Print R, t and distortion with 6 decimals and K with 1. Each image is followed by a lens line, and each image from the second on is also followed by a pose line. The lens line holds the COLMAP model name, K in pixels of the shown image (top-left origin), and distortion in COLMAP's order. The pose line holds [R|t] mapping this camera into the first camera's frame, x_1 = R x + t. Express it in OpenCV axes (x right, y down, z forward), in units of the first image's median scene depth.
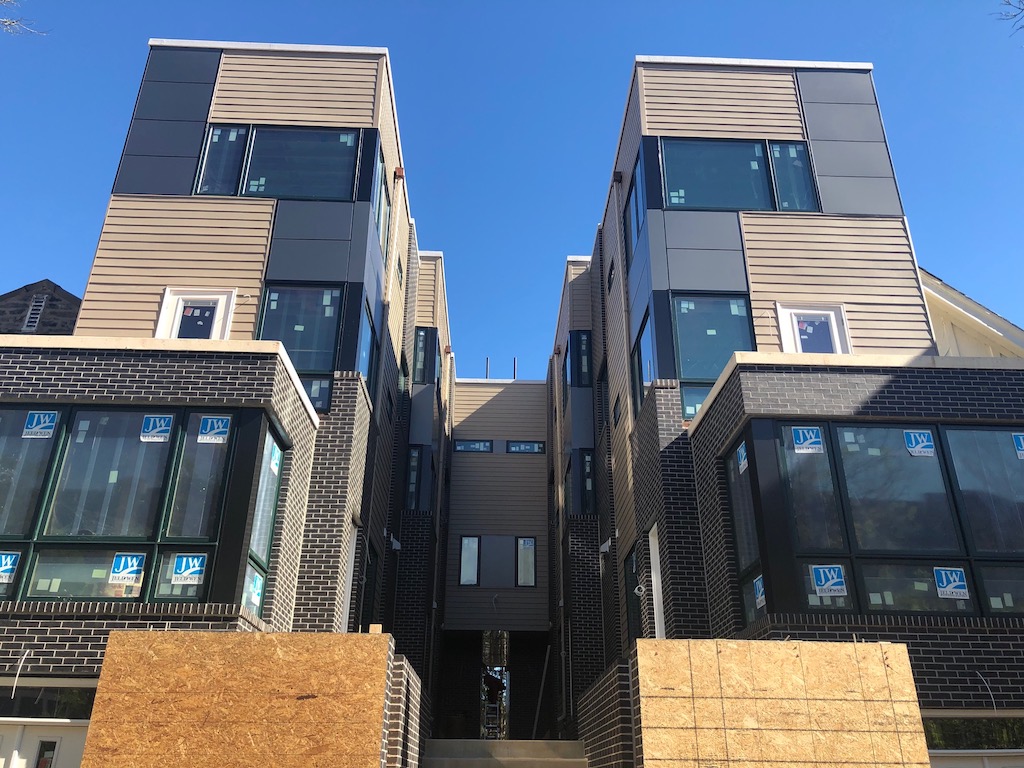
lens RADIAL K [[833.6, 0, 512.0], [0, 833.6, 384.0], [0, 0, 1]] dist [0.003997, -0.000985]
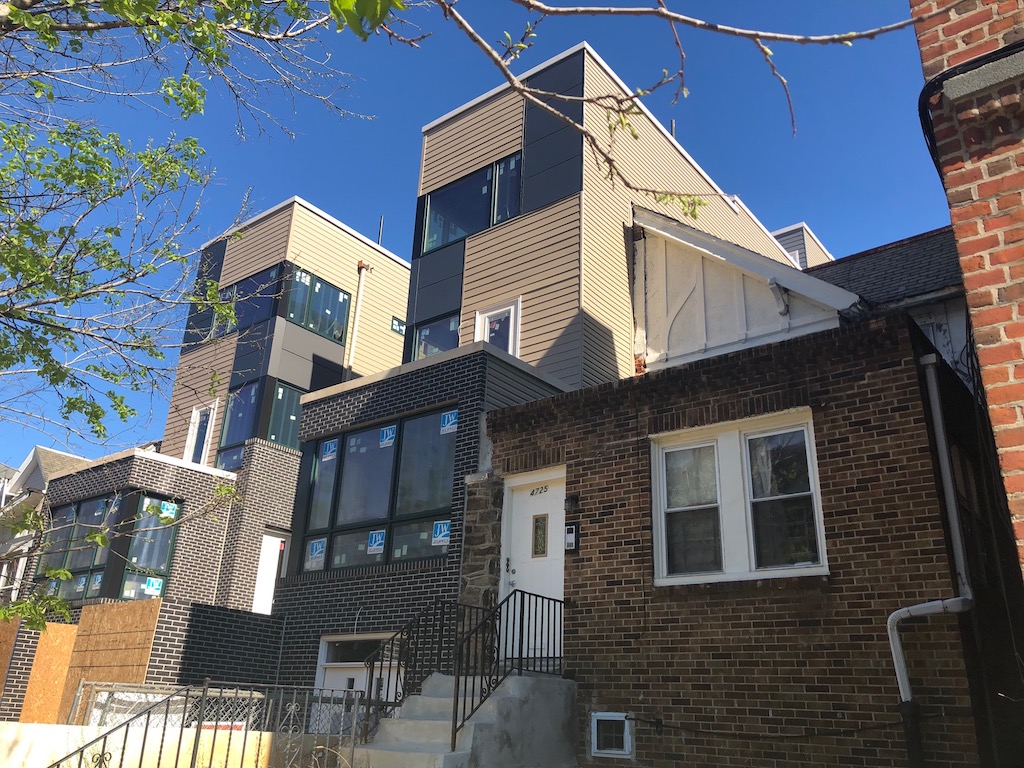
lens RADIAL K [[833.6, 0, 512.0], [0, 833.6, 384.0], [0, 0, 1]] dist [0.003997, -0.000985]
pose [[0.769768, -0.224413, -0.597575, 1.195595], [0.277165, 0.960815, -0.003794, 0.030188], [0.575010, -0.162706, 0.801804, 0.005224]]
